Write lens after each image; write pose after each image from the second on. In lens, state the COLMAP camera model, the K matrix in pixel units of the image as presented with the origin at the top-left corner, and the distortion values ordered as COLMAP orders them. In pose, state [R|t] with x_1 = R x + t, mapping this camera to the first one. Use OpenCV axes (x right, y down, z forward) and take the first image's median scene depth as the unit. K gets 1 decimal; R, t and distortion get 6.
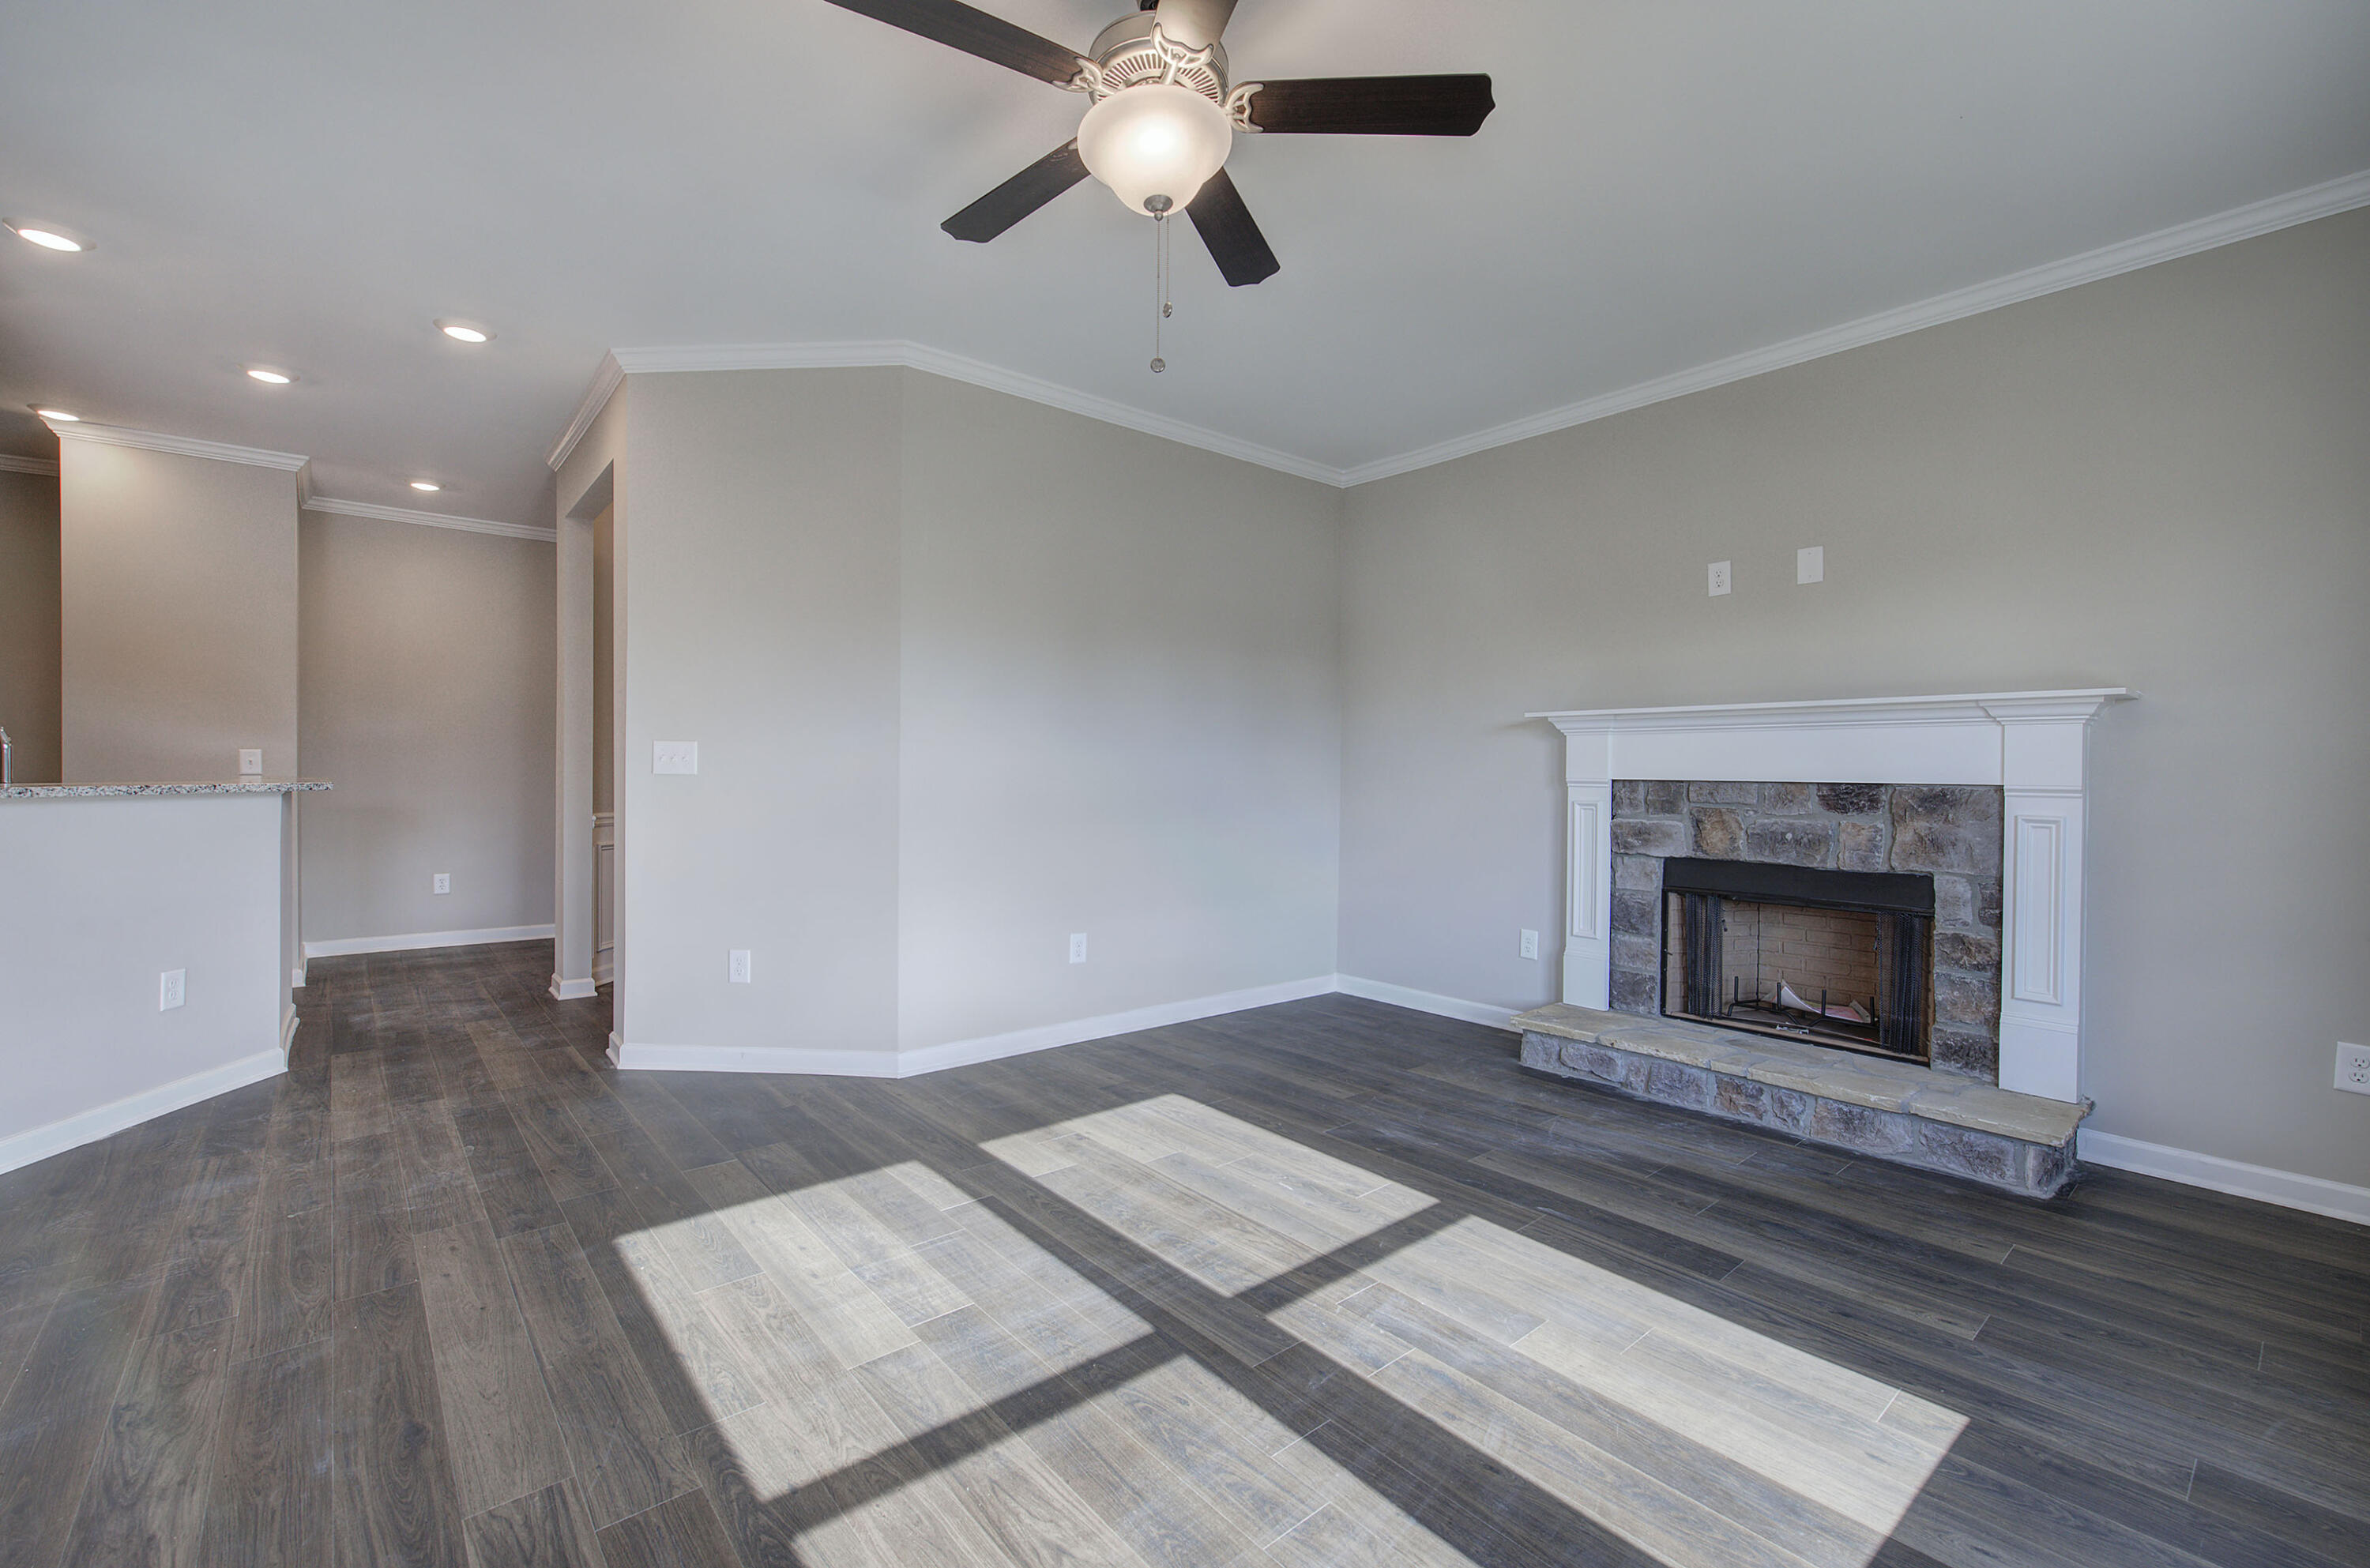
lens RADIAL K [[1003.5, 0, 1146.5], [0, 1003.5, 774.3], [0, 0, 1]] dist [-0.006290, 0.001567]
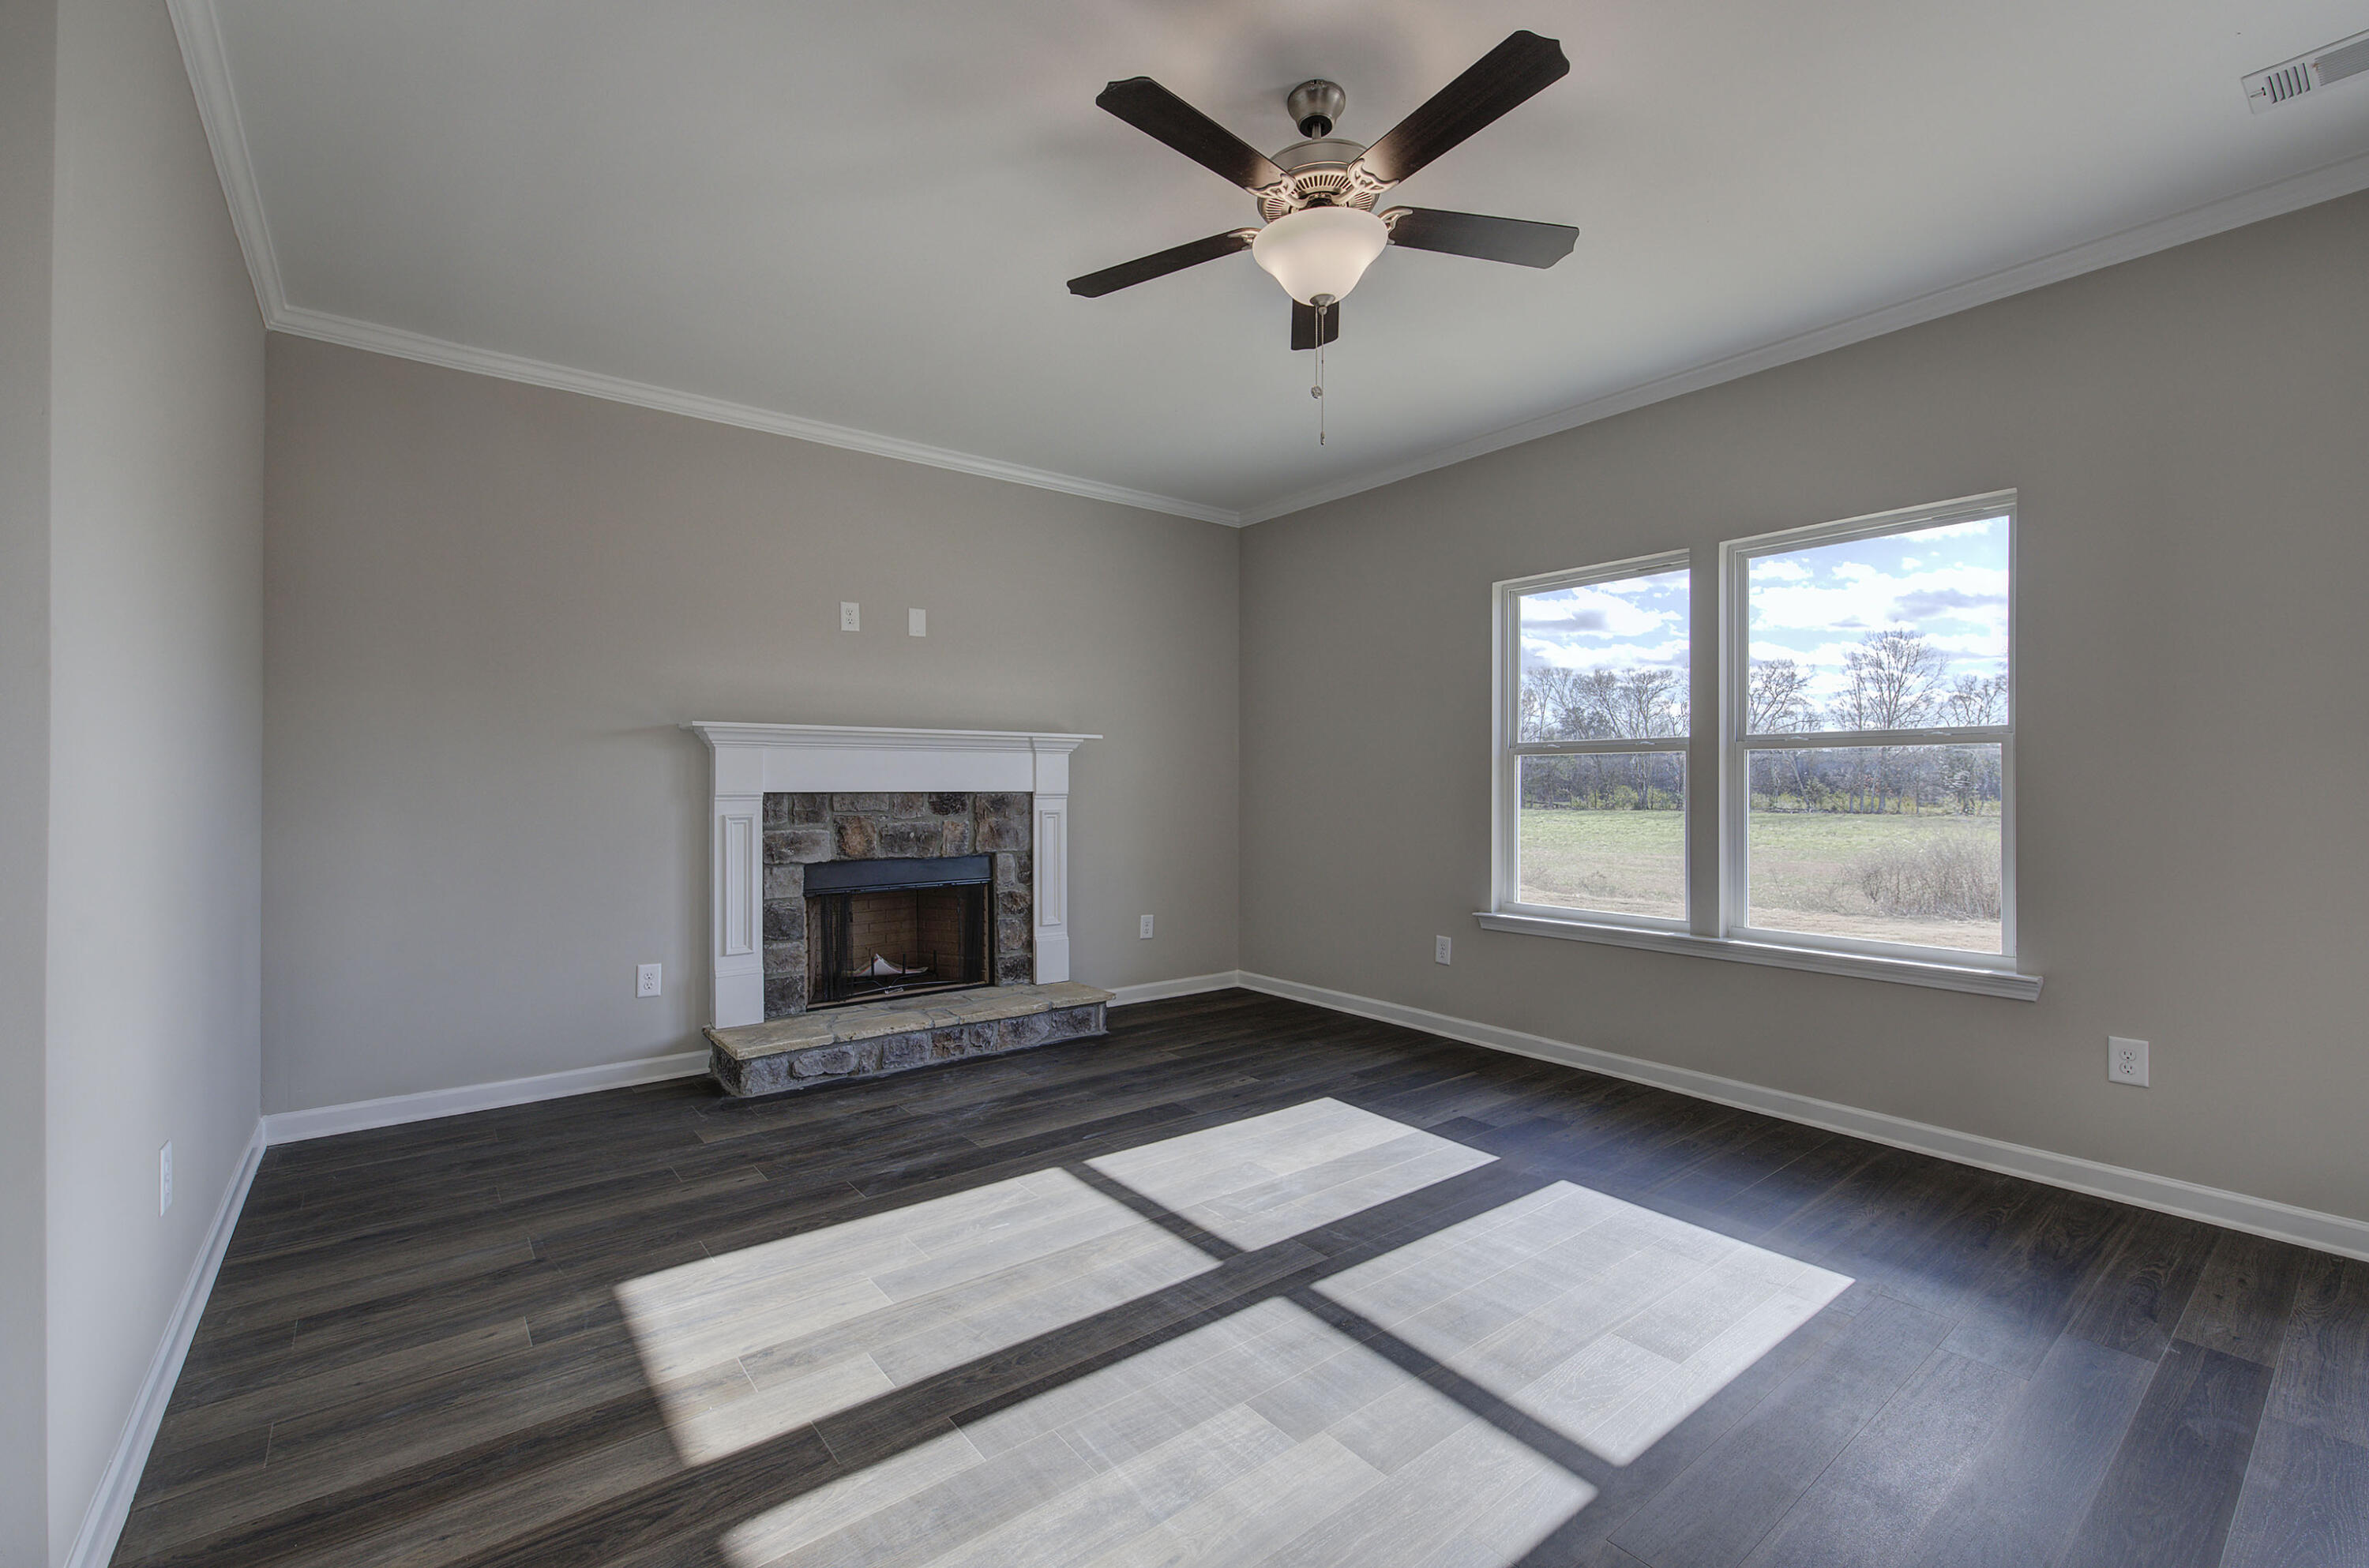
lens RADIAL K [[1003.0, 0, 1231.8], [0, 1003.0, 783.7], [0, 0, 1]] dist [-0.006290, 0.001567]
pose [[-0.014549, -0.006156, 0.999875, -0.795251], [0.001799, 0.999979, 0.006183, -0.012716], [-0.999893, 0.001888, -0.014538, 0.780481]]
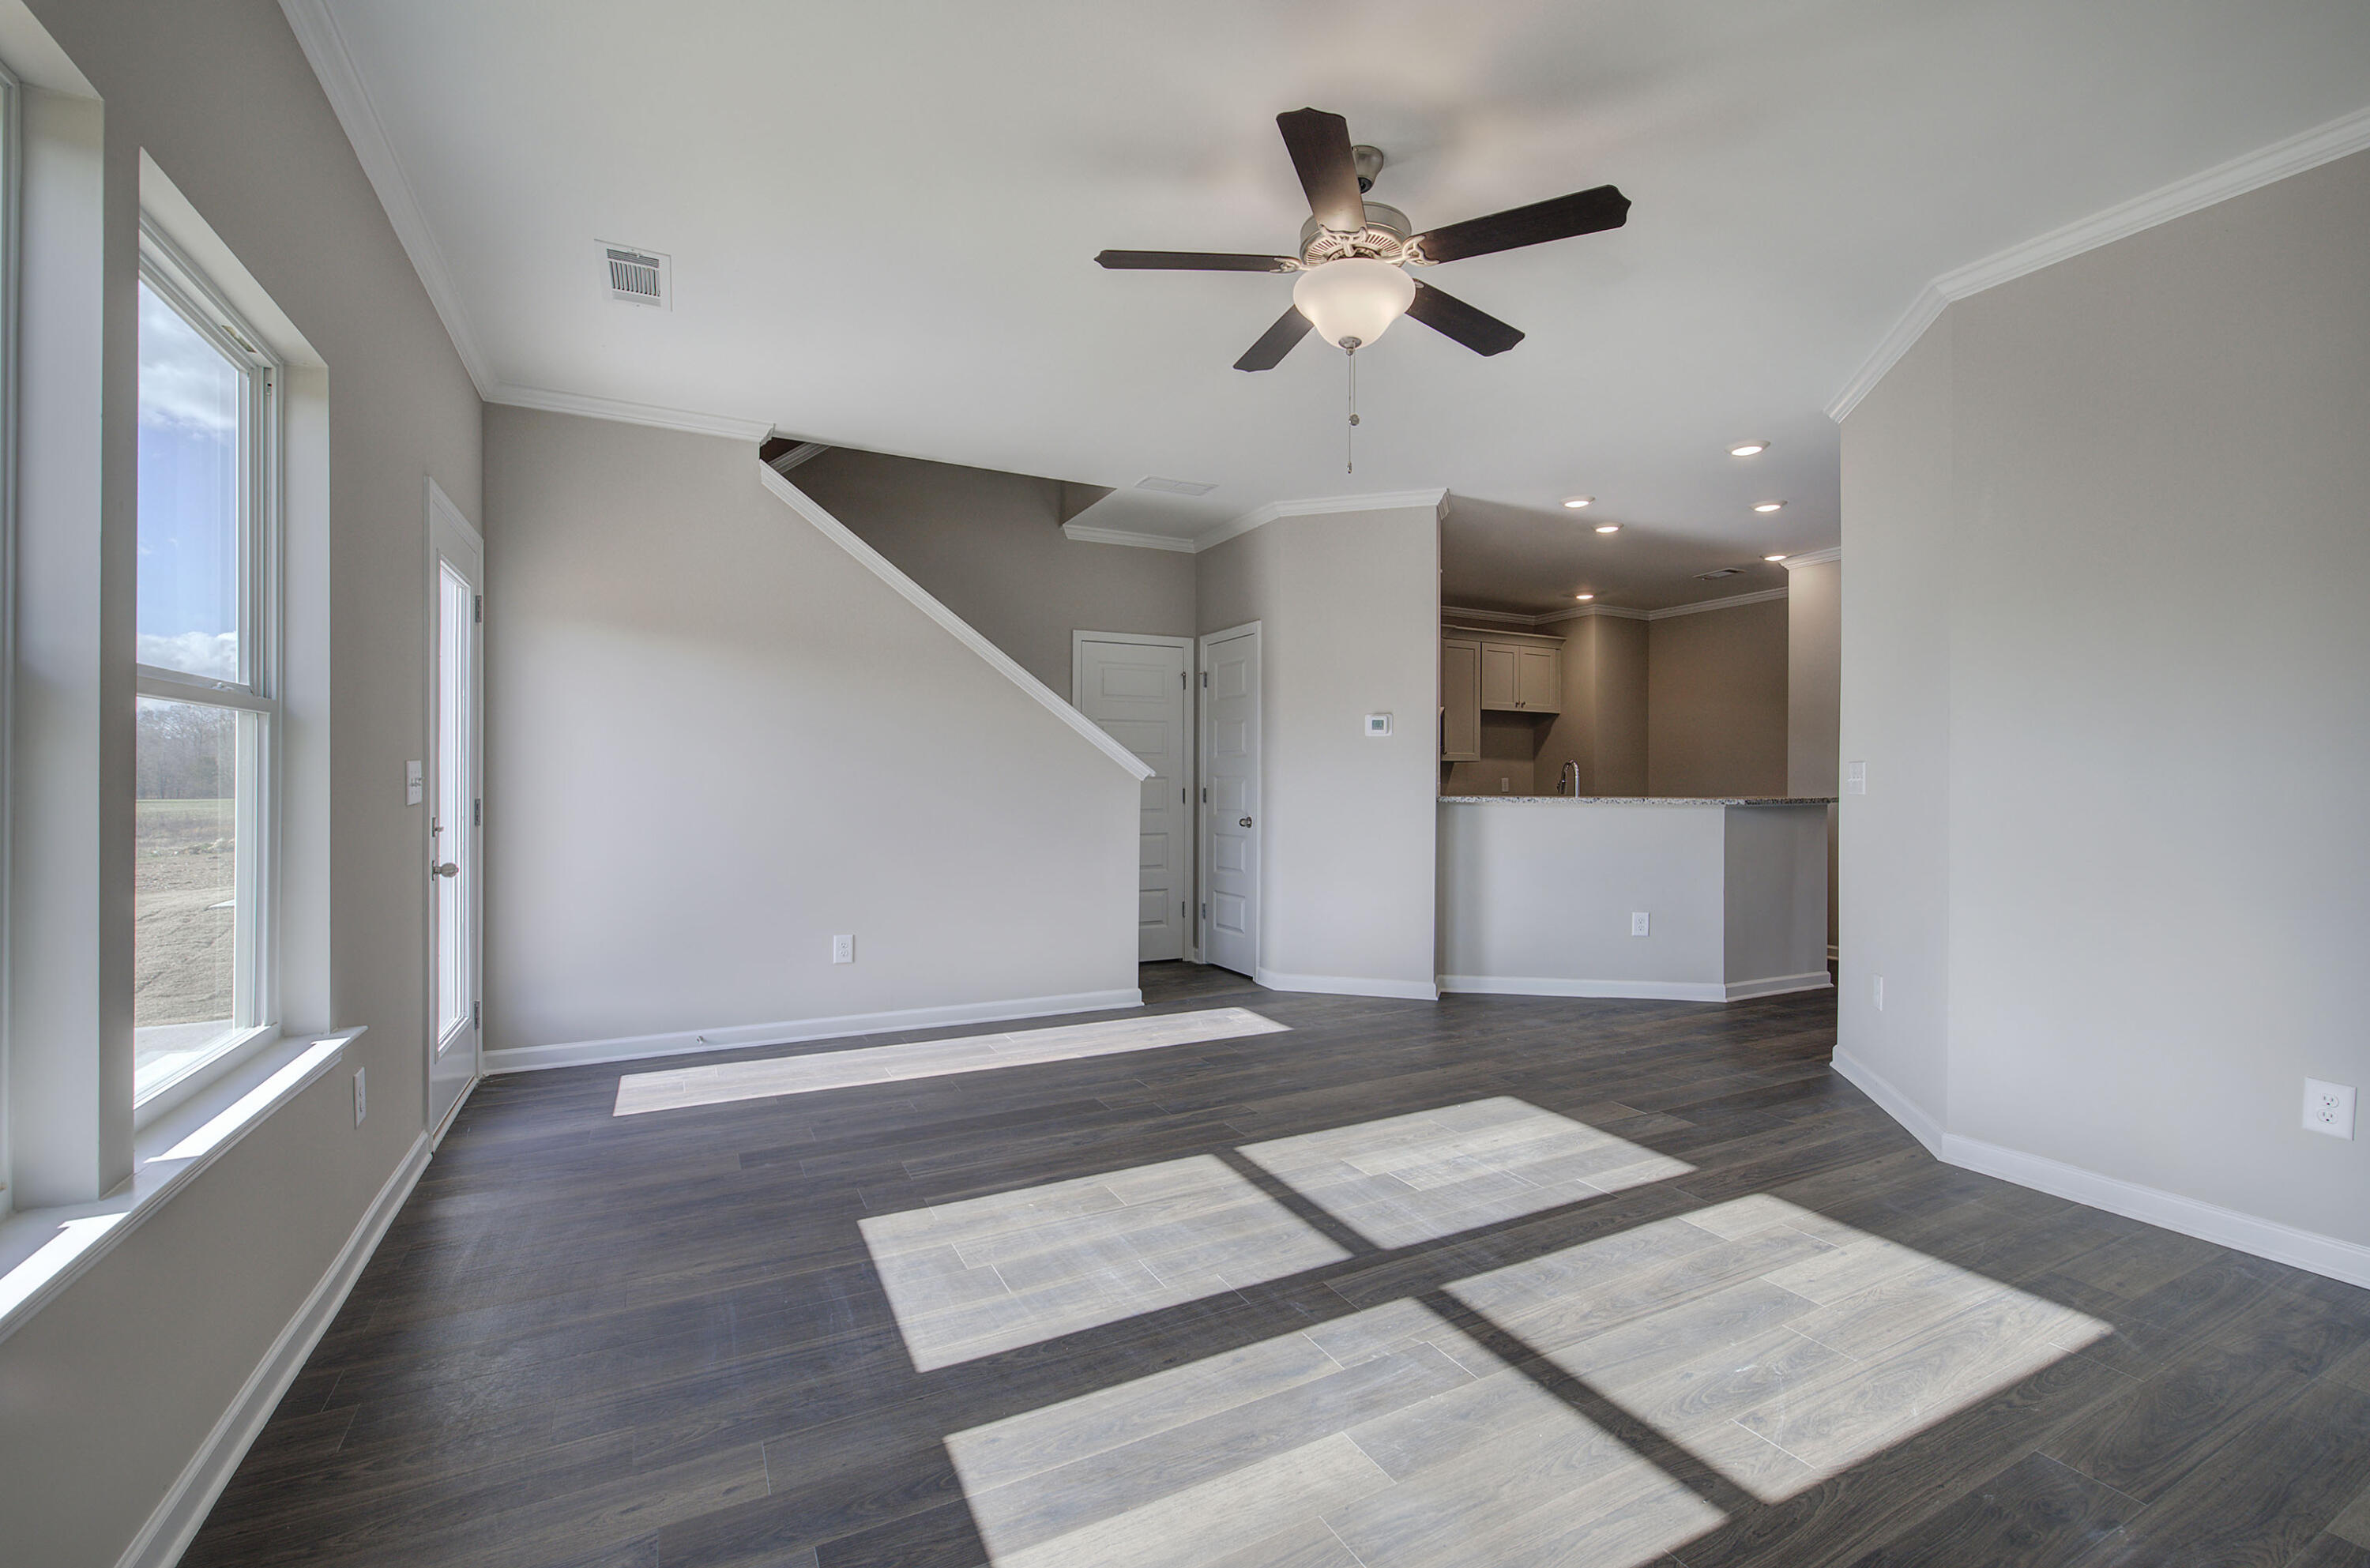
lens RADIAL K [[1003.5, 0, 1218.4], [0, 1003.5, 783.1], [0, 0, 1]] dist [-0.006290, 0.001567]
pose [[-0.187885, -0.006823, -0.982167, 0.893167], [-0.009375, 0.999943, -0.005153, 0.003487], [0.982146, 0.008240, -0.187938, 0.750243]]
